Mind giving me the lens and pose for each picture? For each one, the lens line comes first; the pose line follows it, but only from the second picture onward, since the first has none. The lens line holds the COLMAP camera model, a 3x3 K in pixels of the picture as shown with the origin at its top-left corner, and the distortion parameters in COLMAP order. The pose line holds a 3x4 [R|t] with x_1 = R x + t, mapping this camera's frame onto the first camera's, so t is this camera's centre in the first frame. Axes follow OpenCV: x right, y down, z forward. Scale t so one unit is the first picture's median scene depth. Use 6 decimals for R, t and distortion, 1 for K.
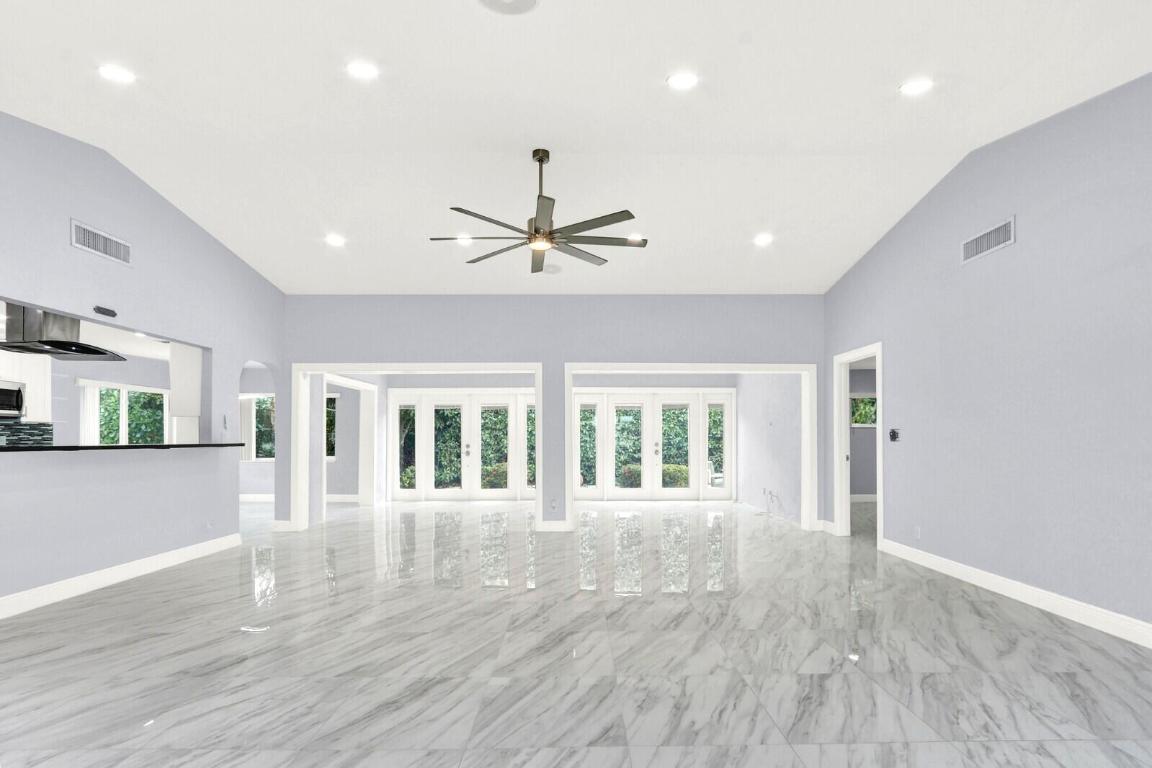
lens RADIAL K [[560.3, 0, 576.8], [0, 560.3, 430.5], [0, 0, 1]] dist [-0.015905, 0.000523]
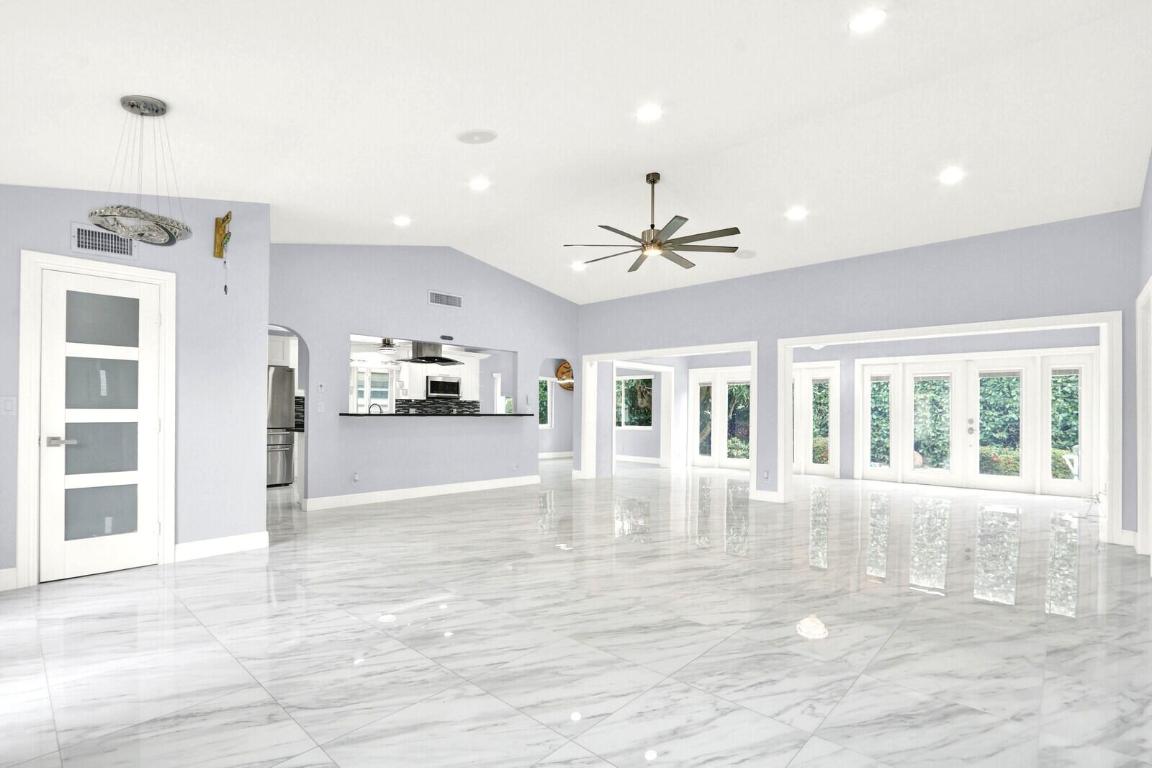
lens RADIAL K [[551.5, 0, 575.4], [0, 551.5, 408.9], [0, 0, 1]] dist [-0.016134, 0.000052]
pose [[0.717651, 0.002817, -0.696397, 0.402273], [0.002060, 0.999979, 0.006167, 0.000328], [0.696400, -0.005860, 0.717630, 0.016662]]
